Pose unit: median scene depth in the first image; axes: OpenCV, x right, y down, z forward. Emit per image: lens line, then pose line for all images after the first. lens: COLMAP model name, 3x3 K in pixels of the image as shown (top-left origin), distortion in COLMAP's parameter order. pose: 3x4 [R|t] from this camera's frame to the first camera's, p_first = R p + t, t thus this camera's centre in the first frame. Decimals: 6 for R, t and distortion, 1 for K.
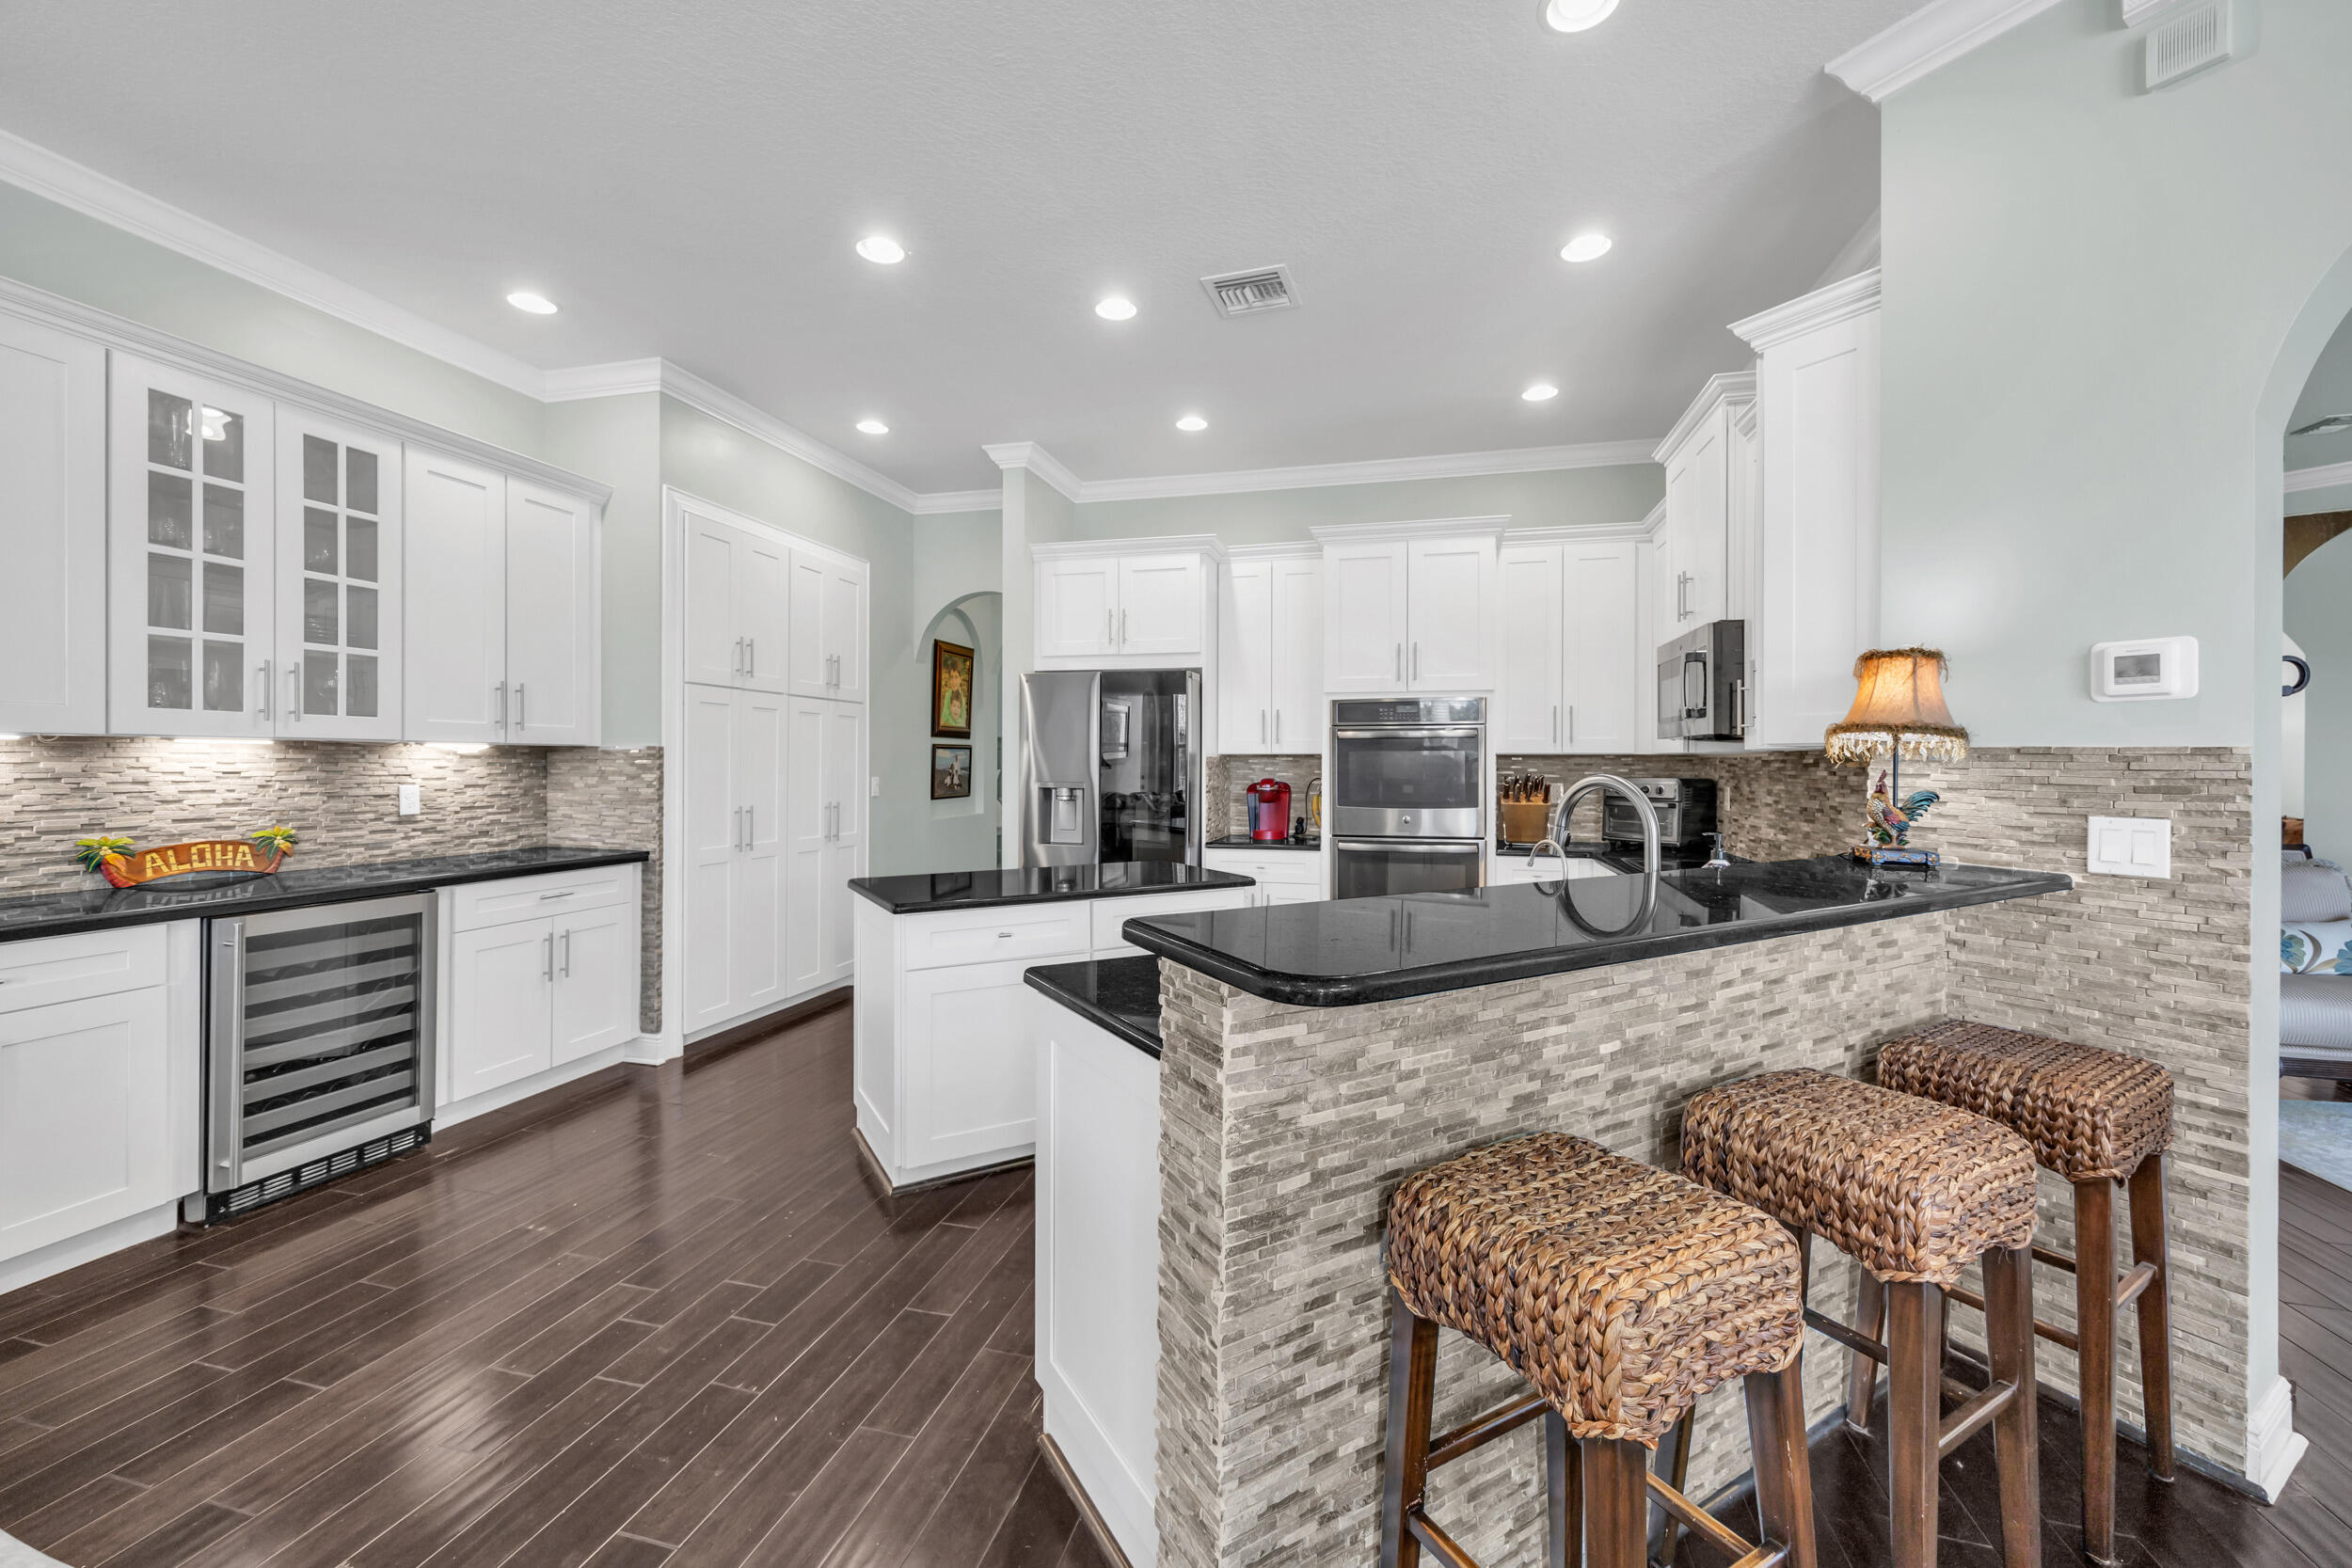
lens RADIAL K [[918.1, 0, 1169.9], [0, 918.1, 770.1], [0, 0, 1]] dist [0.000329, -0.000137]
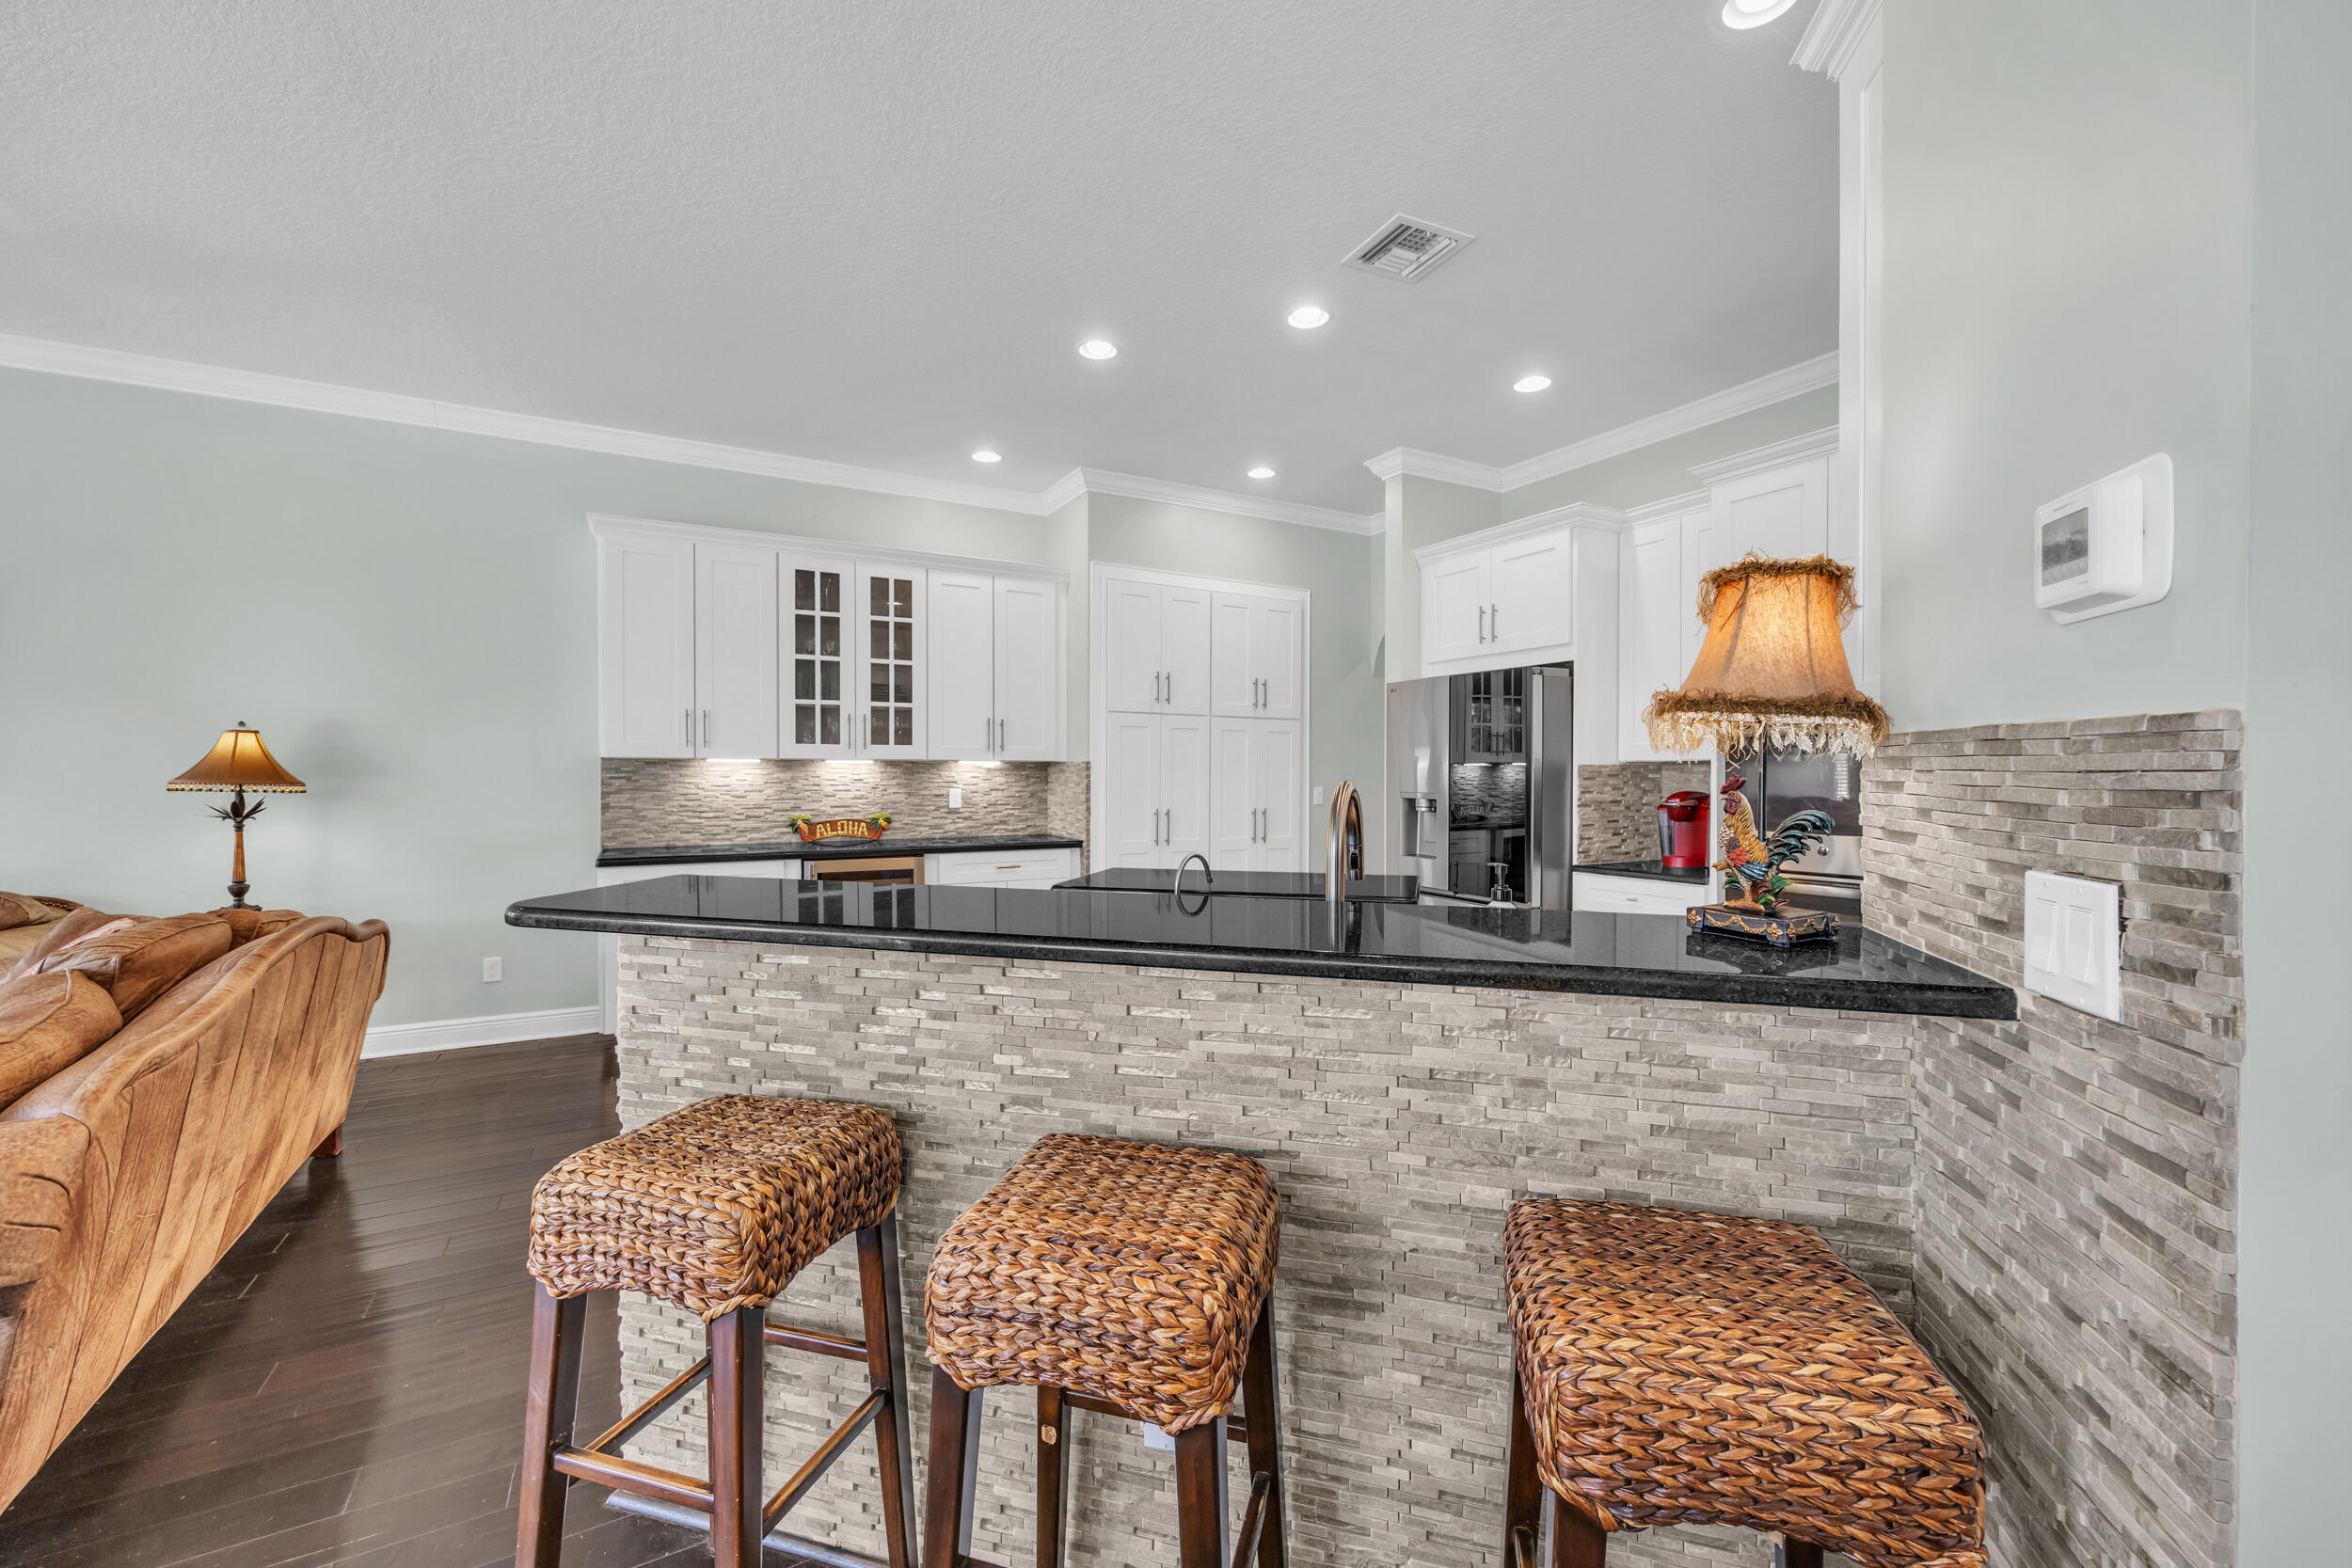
lens RADIAL K [[921.6, 0, 1177.1], [0, 921.6, 789.5], [0, 0, 1]] dist [0.001162, 0.000053]
pose [[0.700714, 0.008976, -0.713386, 0.565494], [-0.004386, 0.999956, 0.008273, 0.003621], [0.713429, -0.002668, 0.700723, 0.194729]]
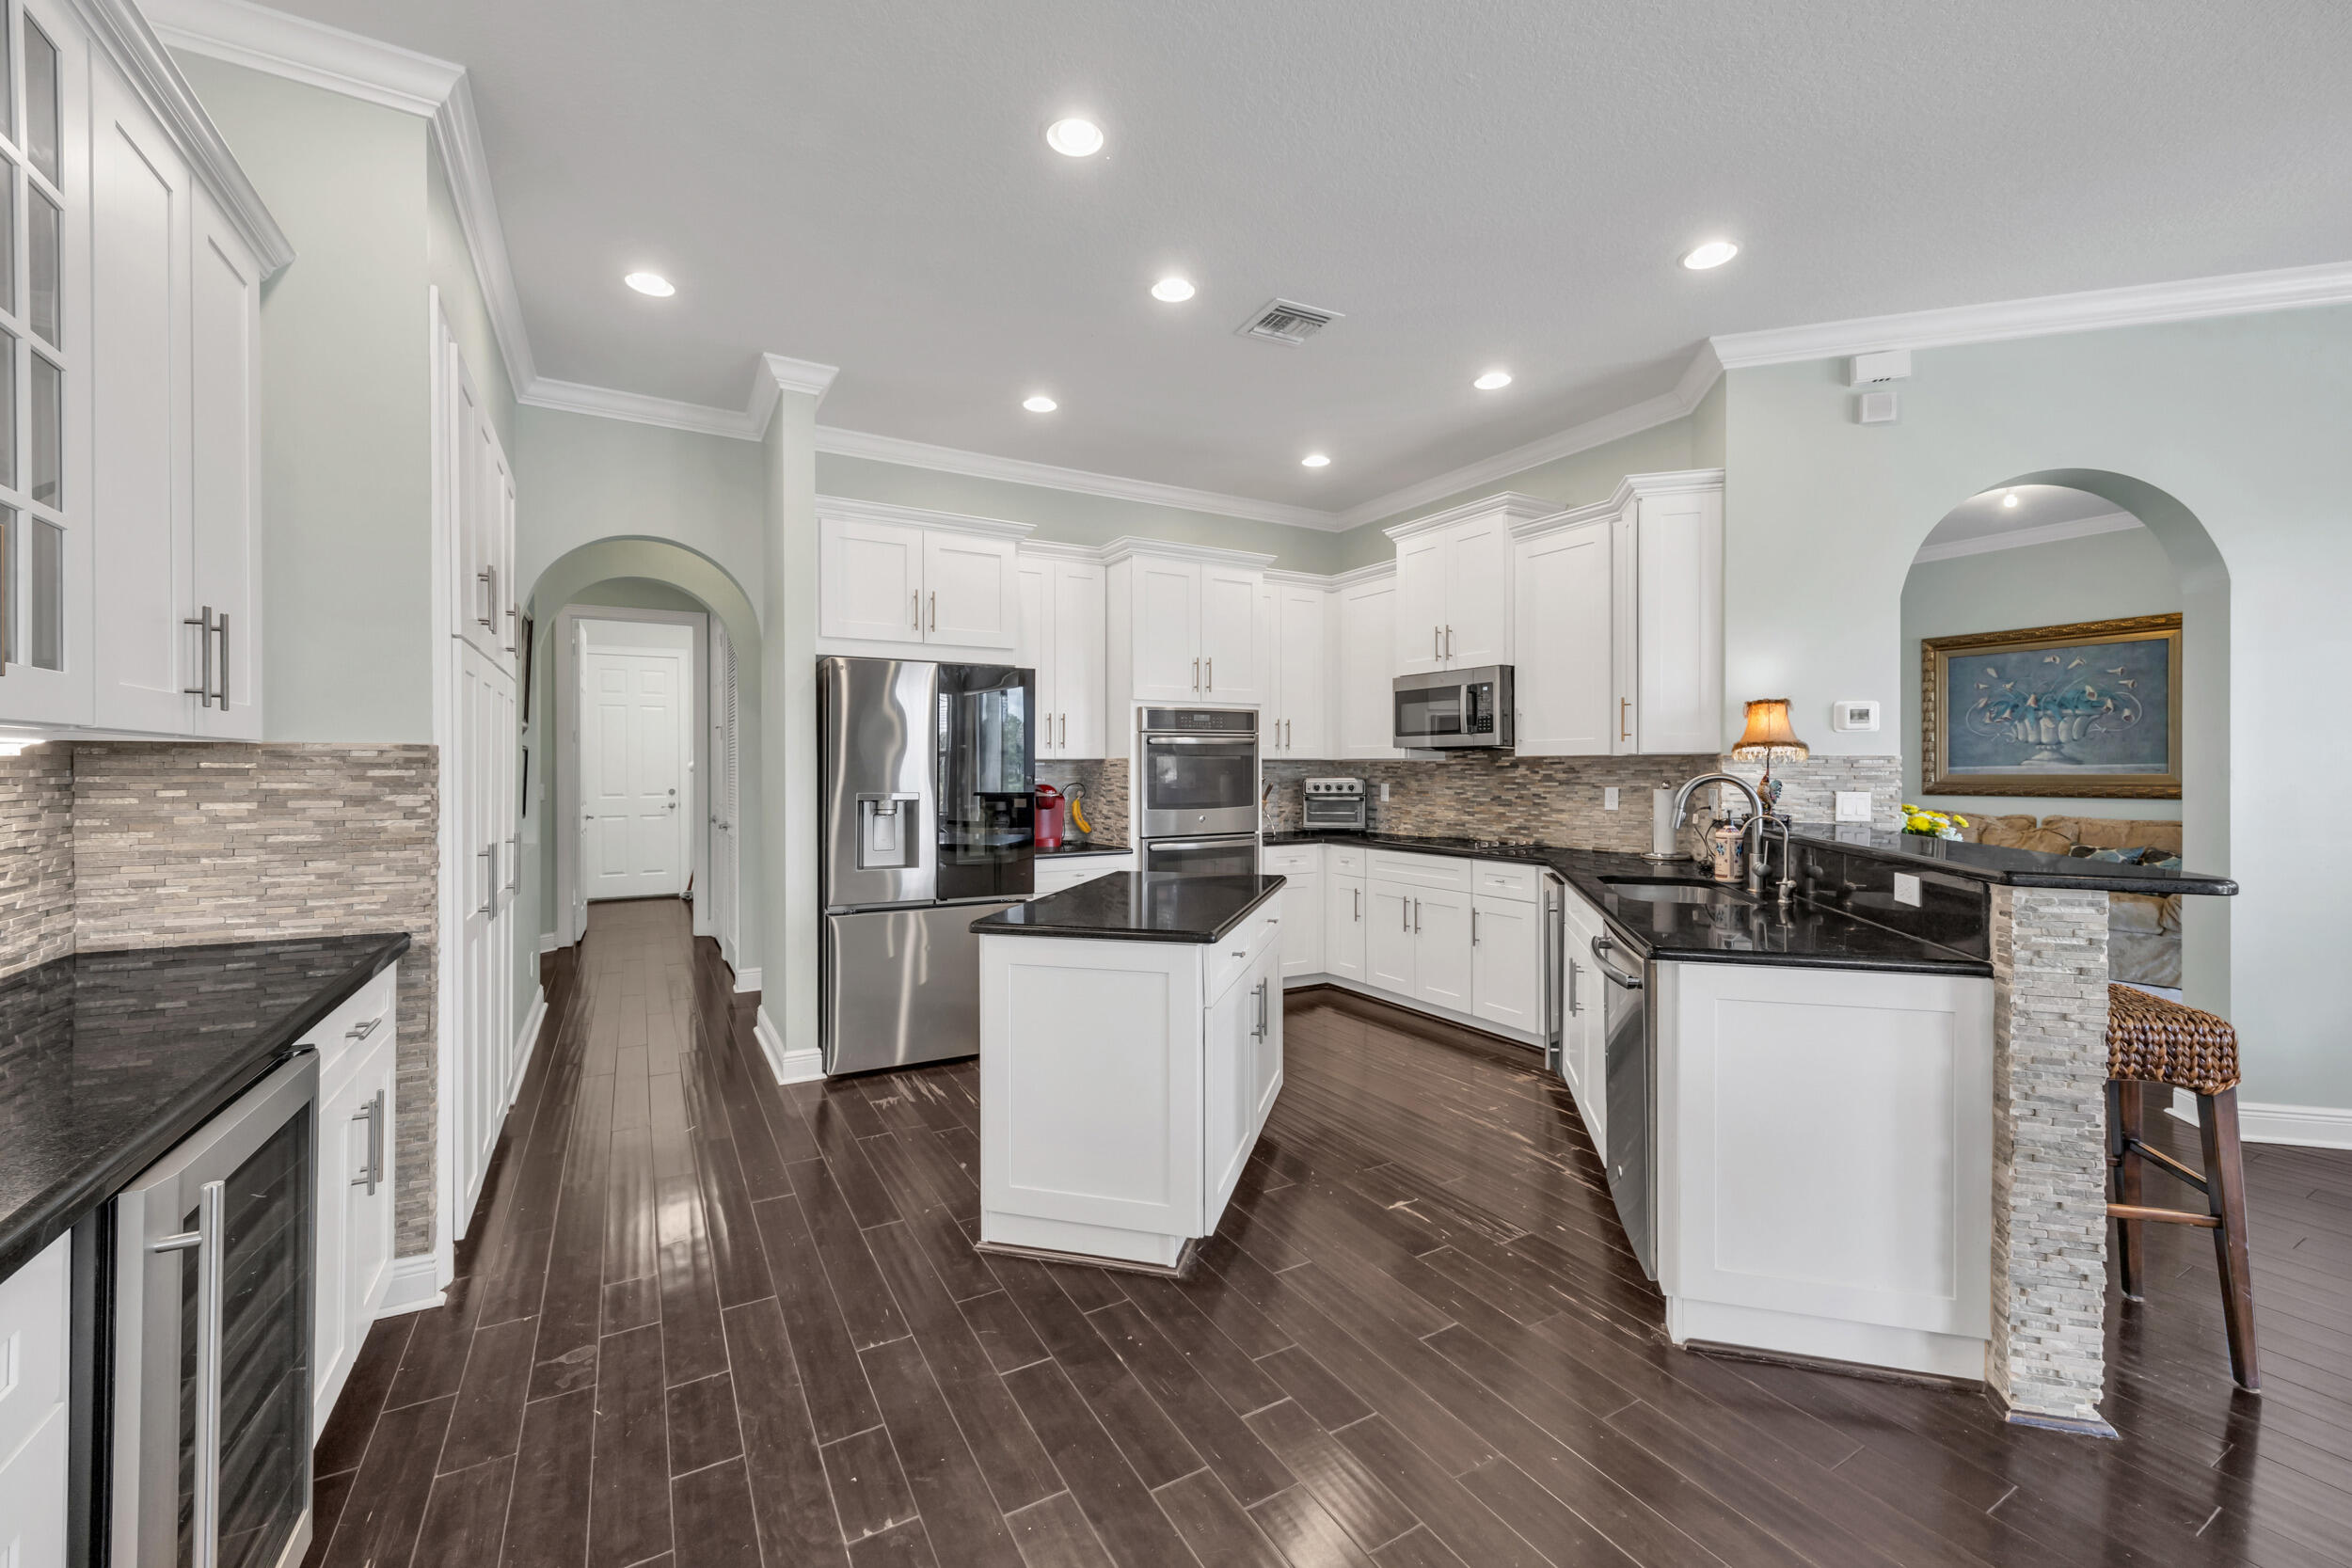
lens RADIAL K [[938.1, 0, 1160.1], [0, 938.1, 773.3], [0, 0, 1]] dist [0.000076, -0.000066]
pose [[0.717083, -0.010388, 0.696911, -0.755085], [0.012139, 0.999923, 0.002414, -0.005099], [-0.696882, 0.006728, 0.717154, 0.319005]]
